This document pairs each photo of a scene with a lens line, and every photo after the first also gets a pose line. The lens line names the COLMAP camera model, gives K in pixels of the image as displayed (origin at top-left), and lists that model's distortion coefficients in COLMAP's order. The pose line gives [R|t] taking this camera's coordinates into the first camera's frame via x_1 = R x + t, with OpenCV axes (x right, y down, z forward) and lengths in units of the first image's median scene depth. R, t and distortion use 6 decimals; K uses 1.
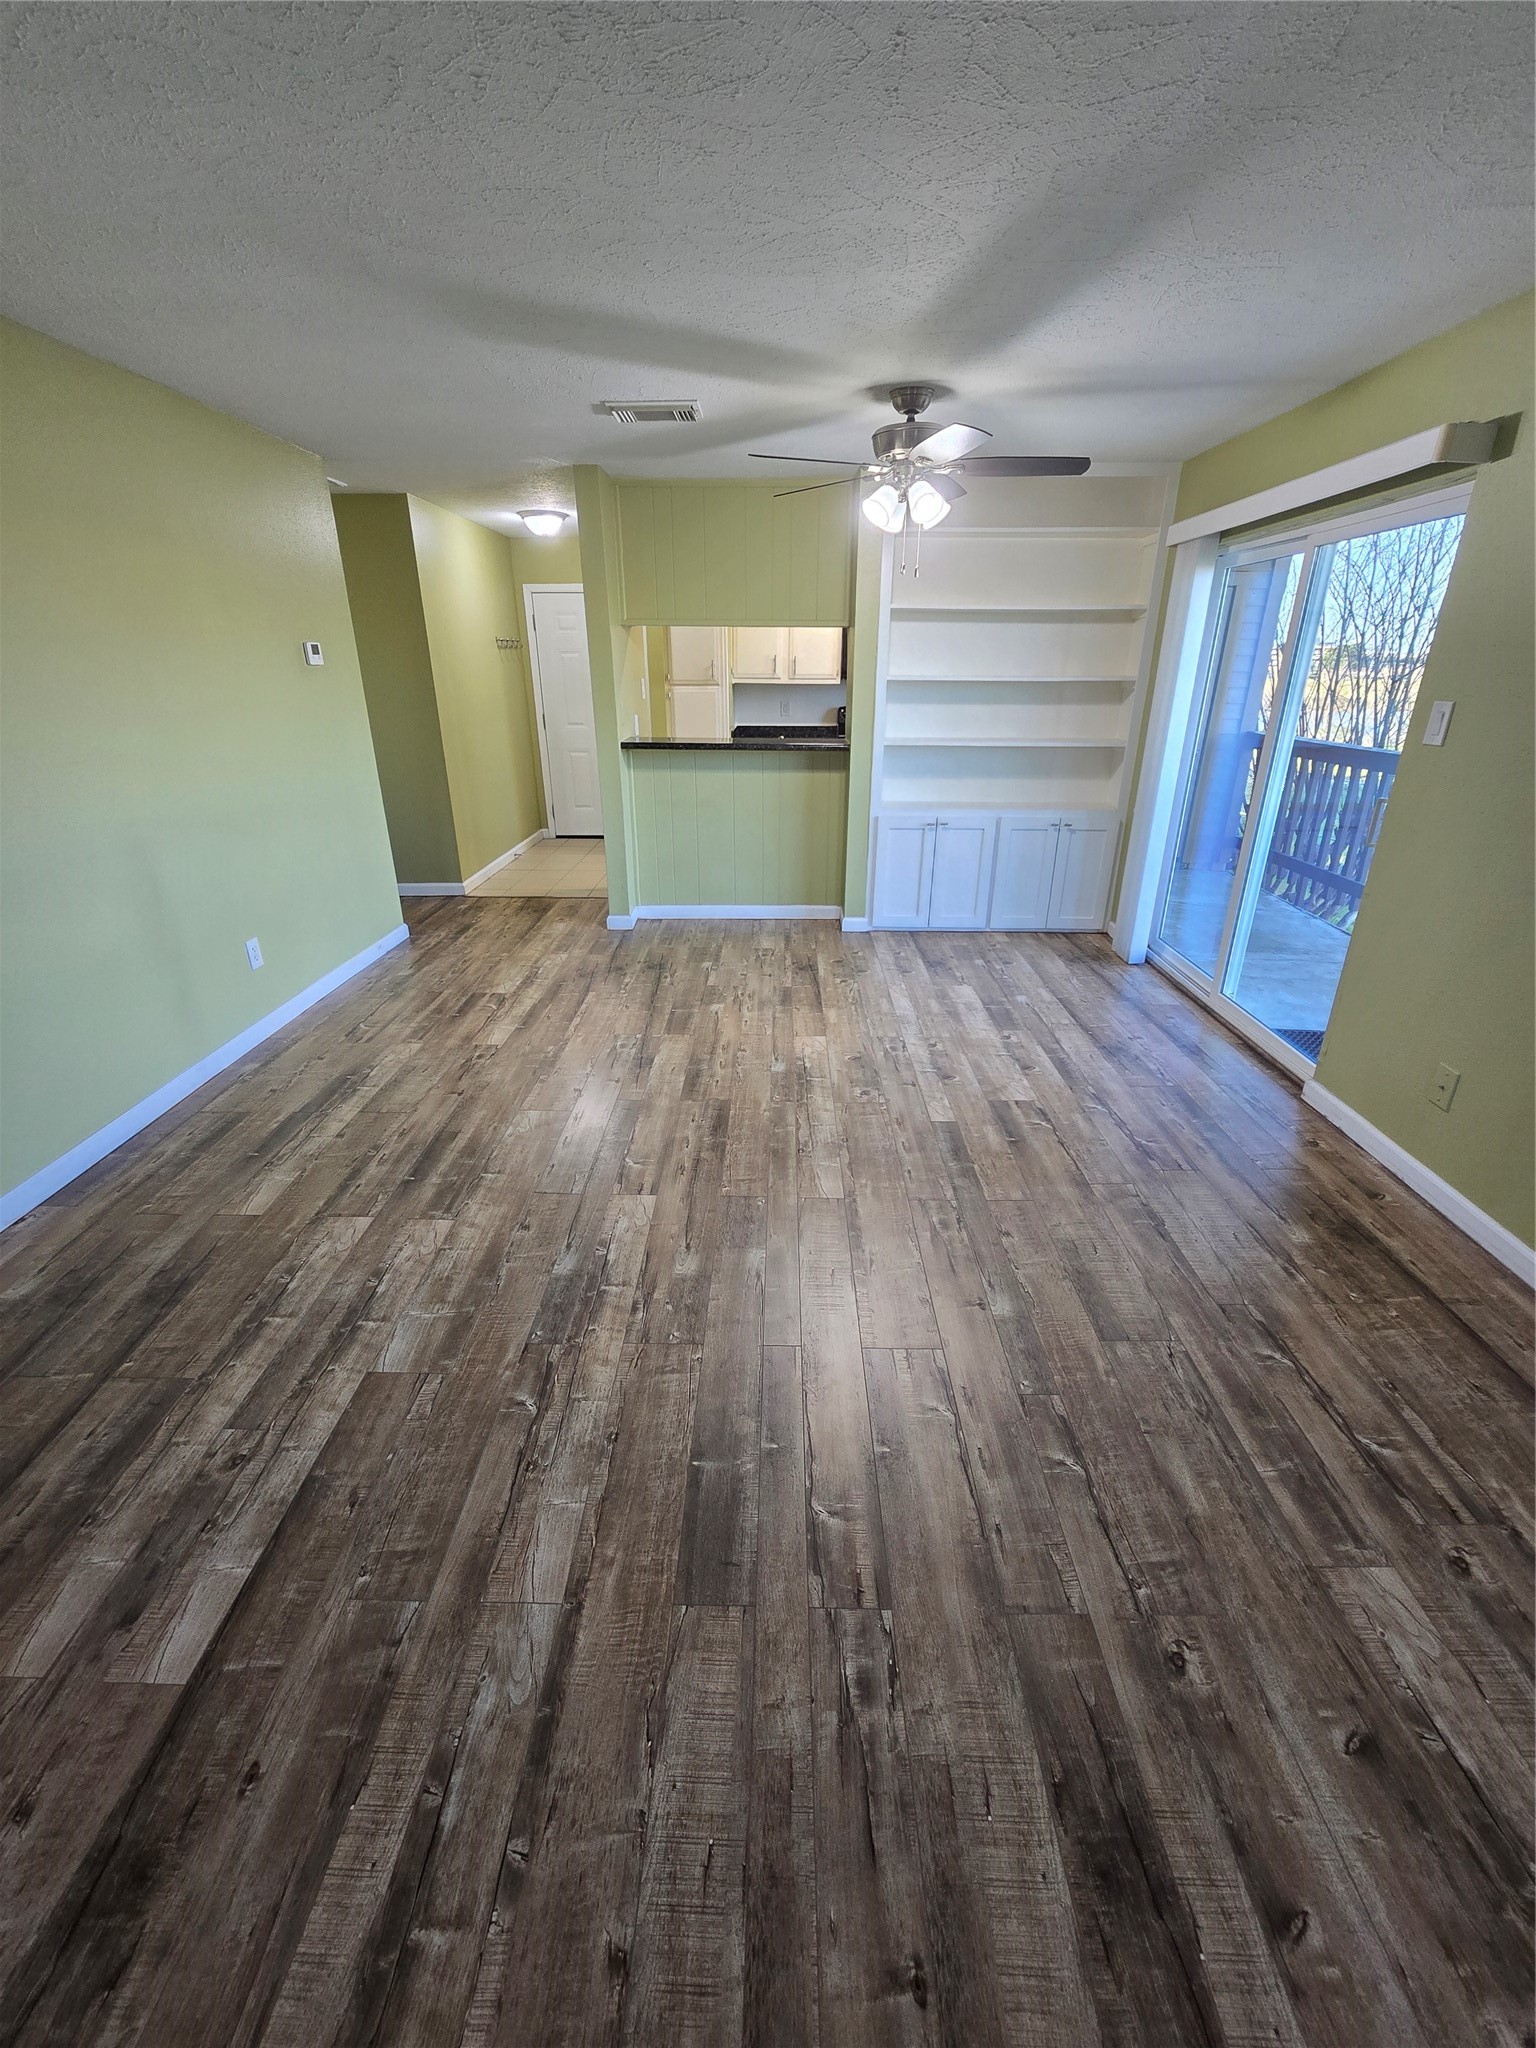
lens RADIAL K [[841.7, 0, 773.9], [0, 841.7, 1013.4], [0, 0, 1]] dist [0.000520, -0.000100]
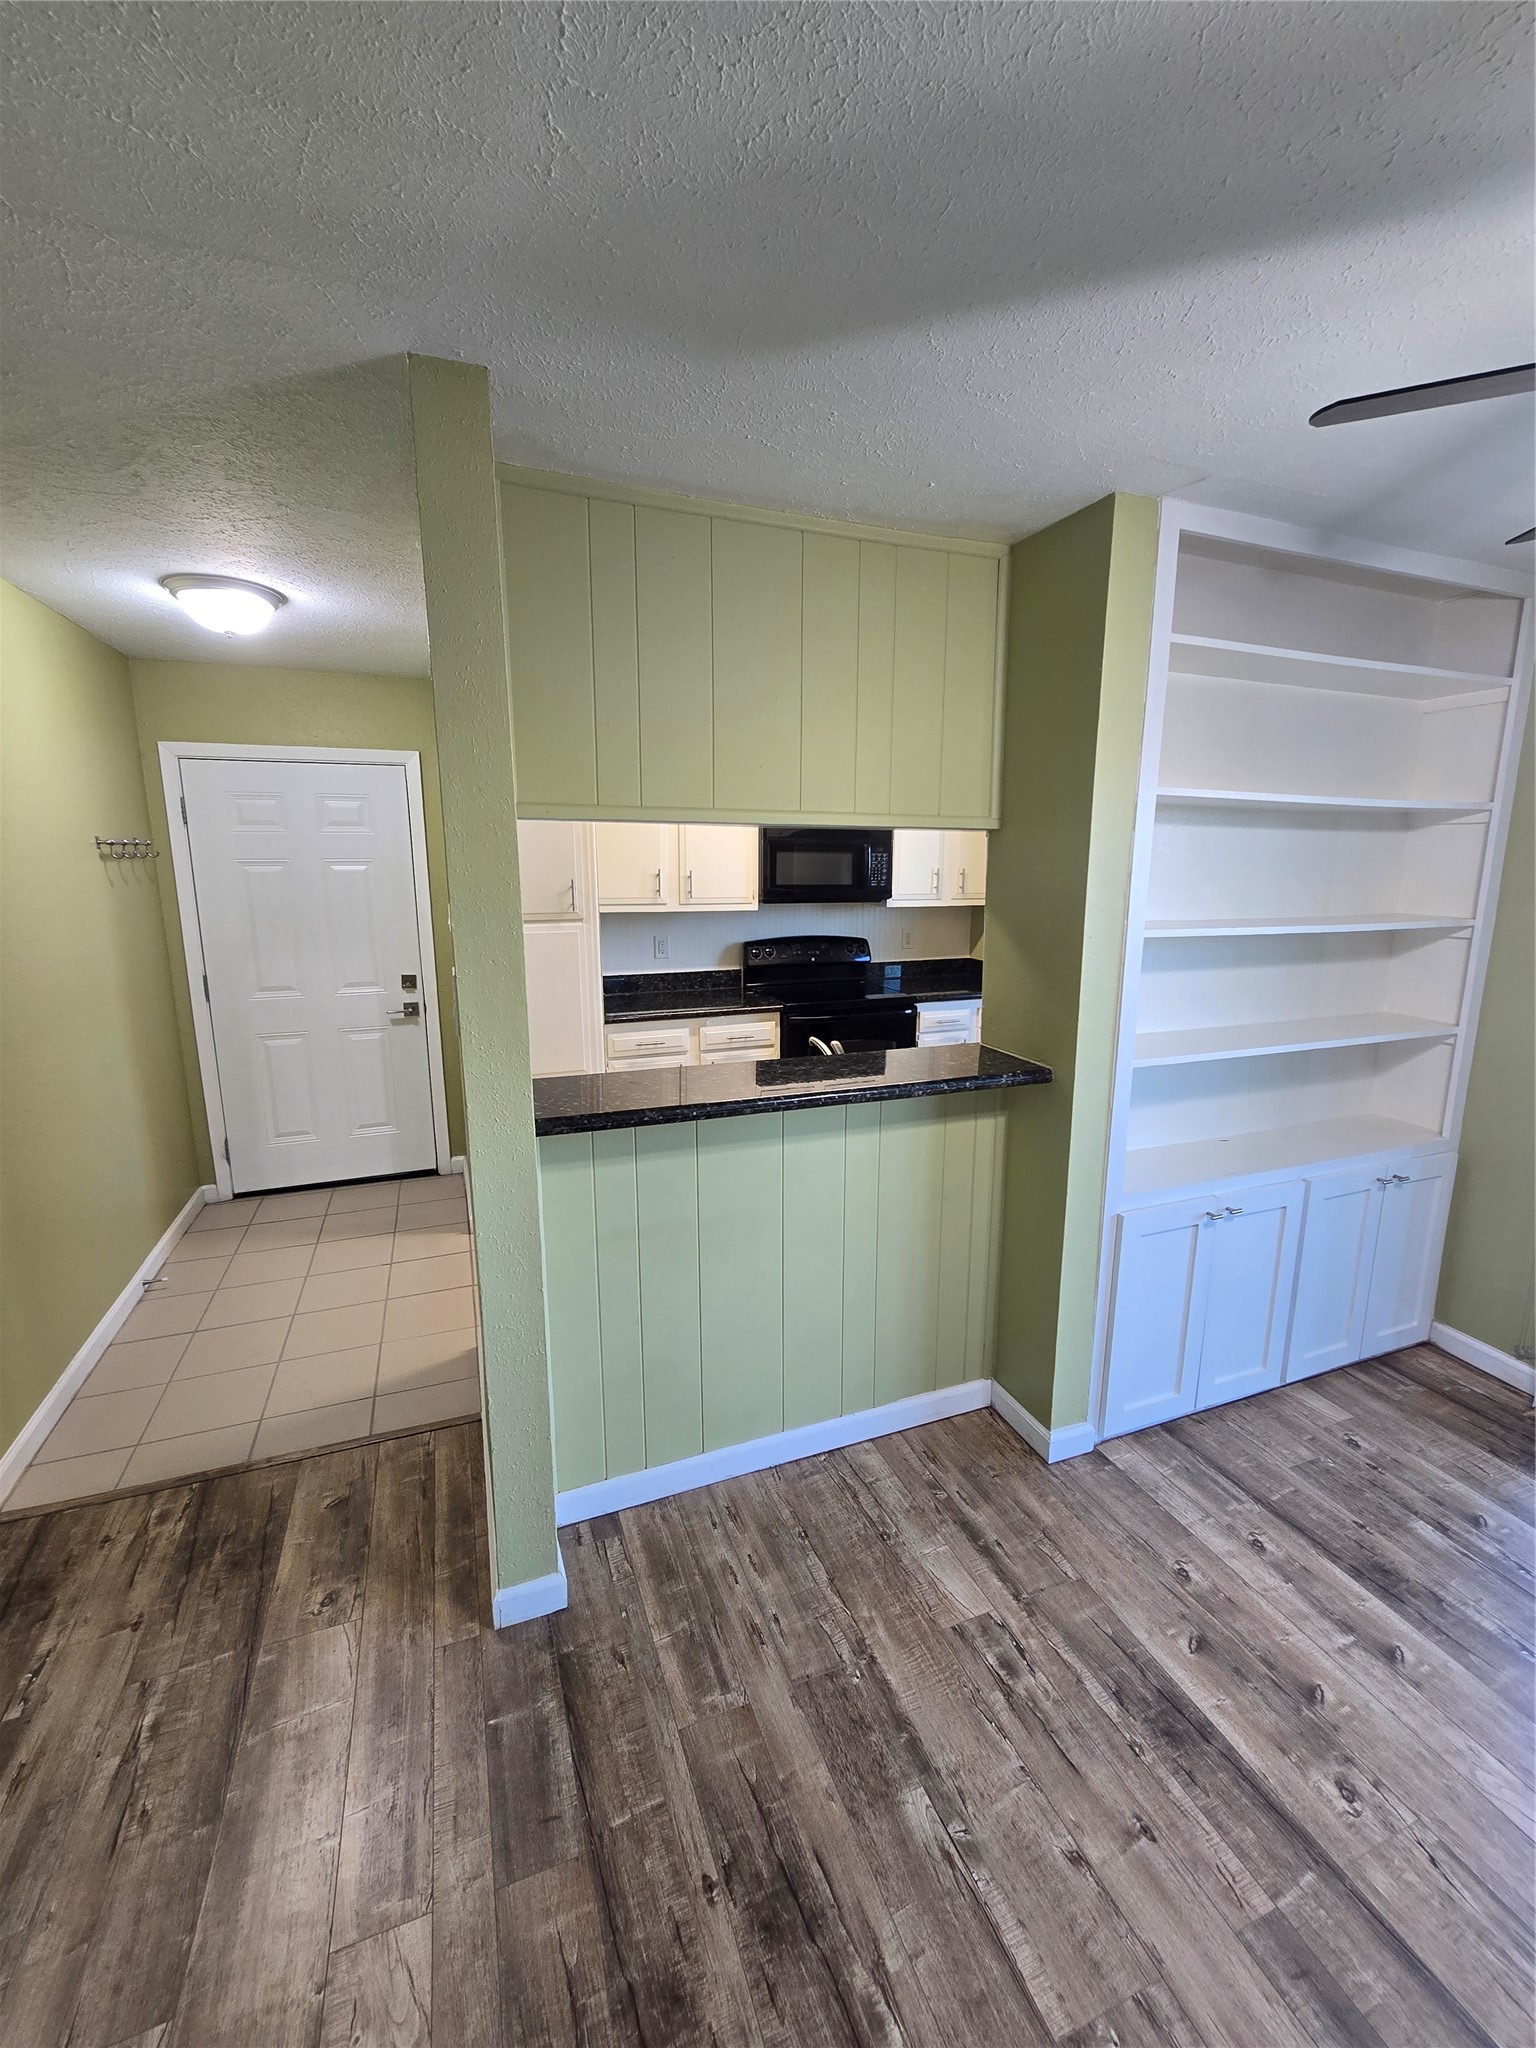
lens RADIAL K [[841.7, 0, 773.9], [0, 841.7, 1013.4], [0, 0, 1]] dist [0.000520, -0.000100]
pose [[0.927460, -0.069324, 0.367440, -0.228317], [0.144728, 0.972625, -0.181808, -0.304314], [-0.344777, 0.221799, 0.912104, 0.665986]]
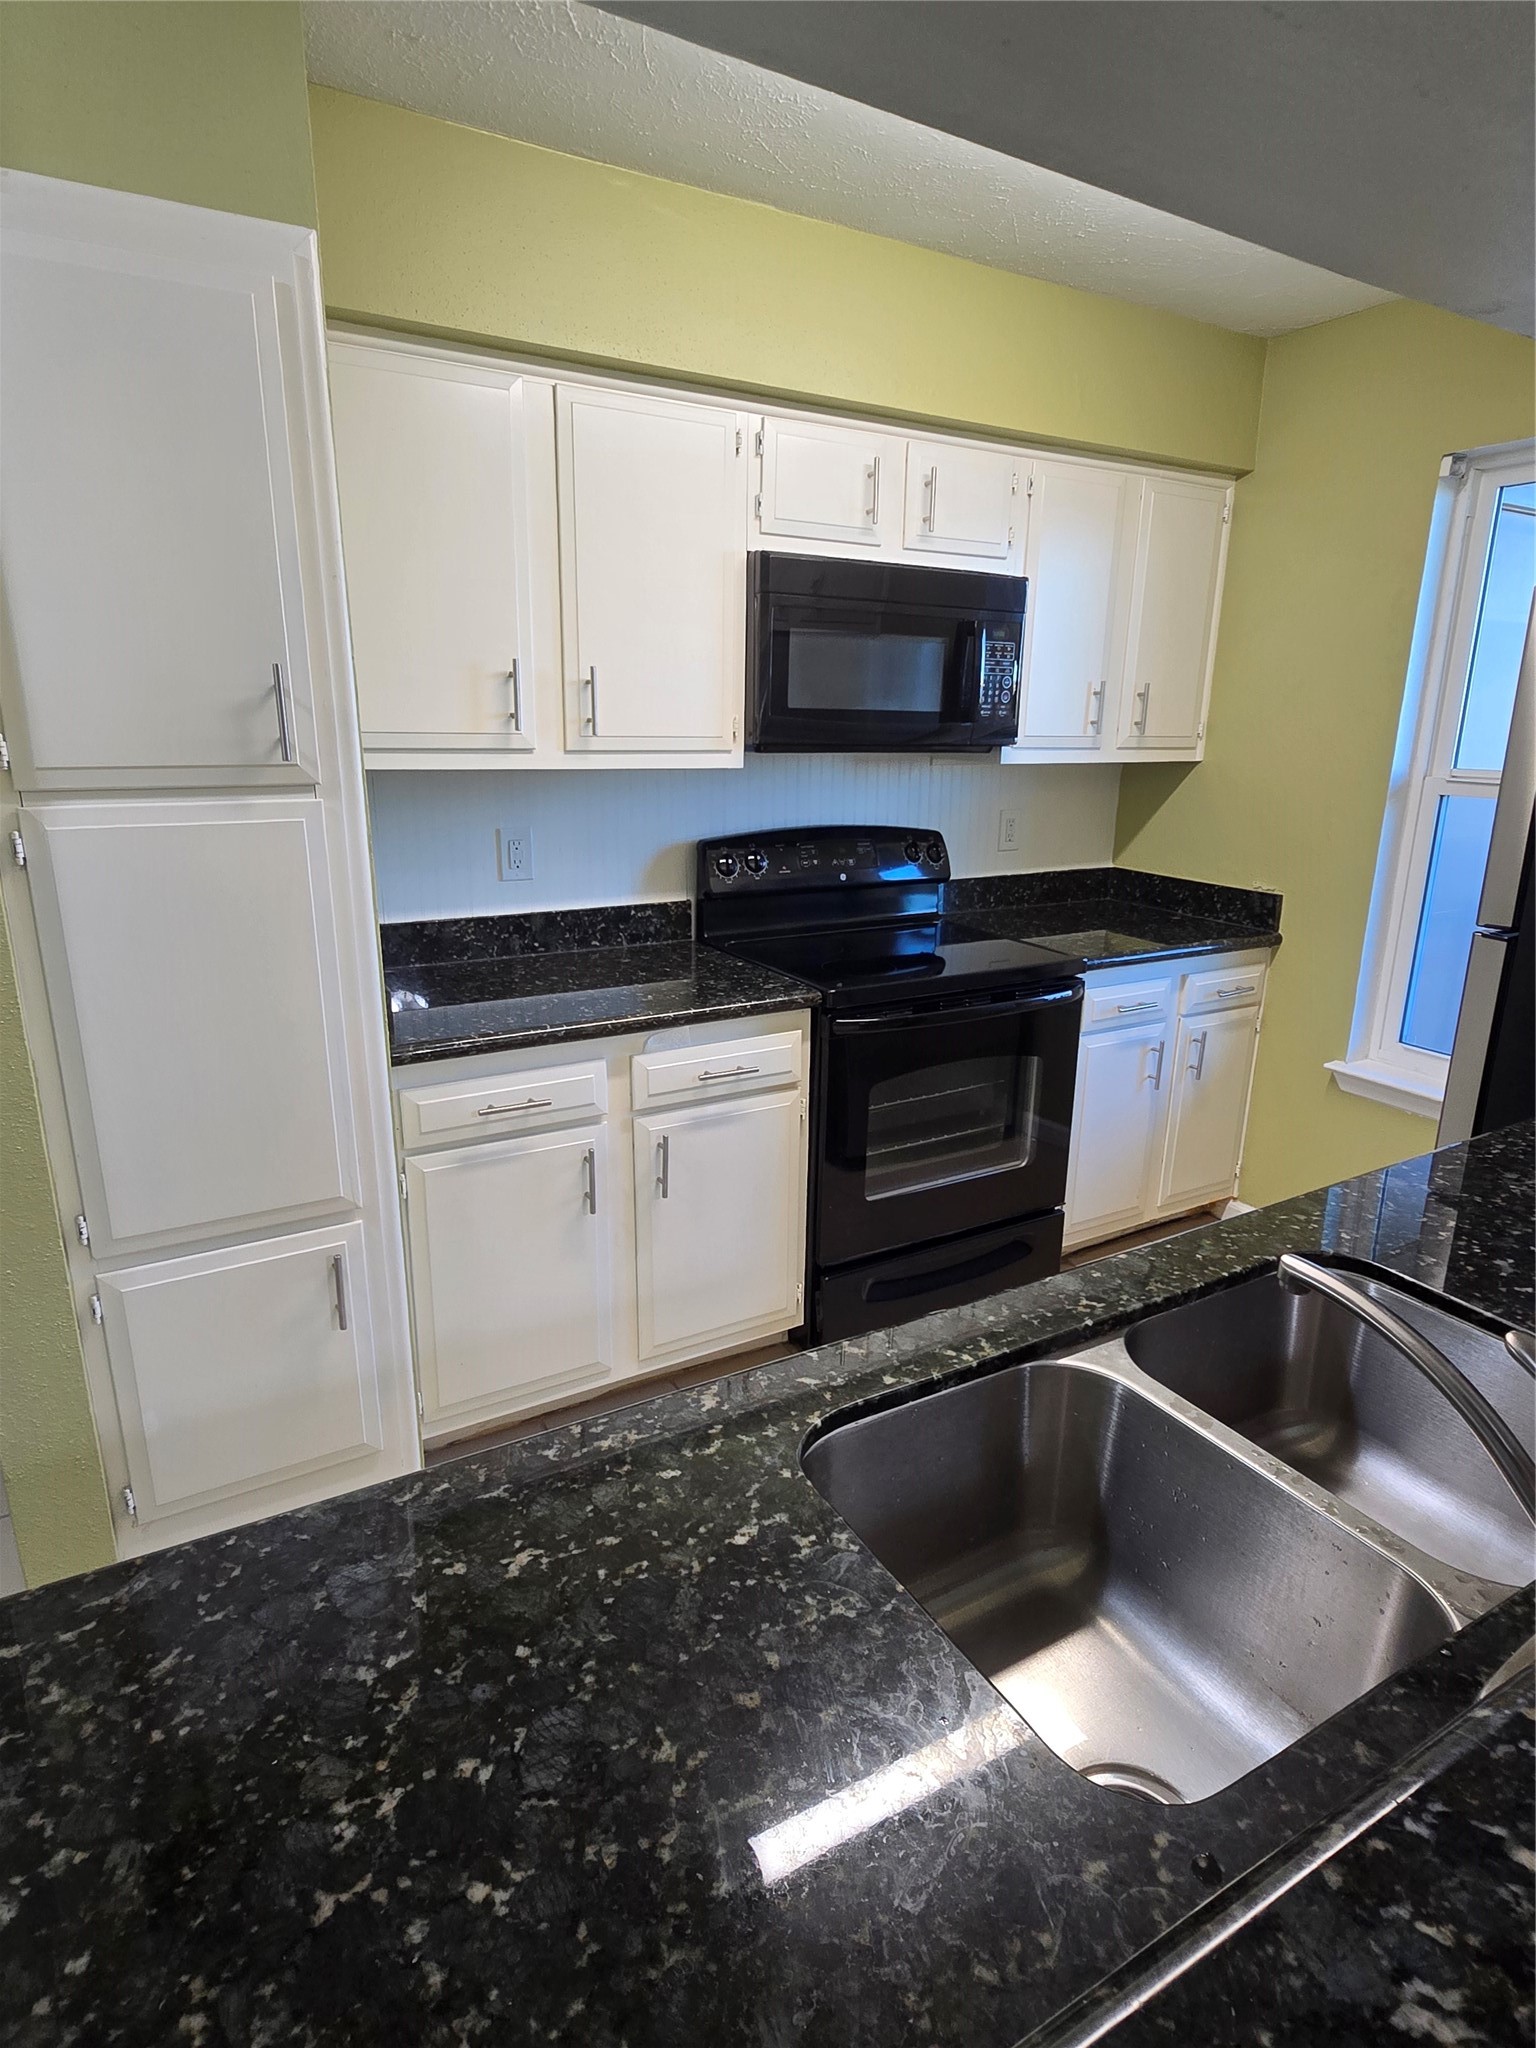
lens RADIAL K [[1111.4, 0, 768.0], [0, 1111.4, 1024.0], [0, 0, 1]] dist [-0.000564, -0.000081]
pose [[0.862364, -0.128476, 0.489717, -0.157242], [0.183297, 0.980877, -0.065444, -0.436357], [-0.471944, 0.146200, 0.869422, 1.065090]]
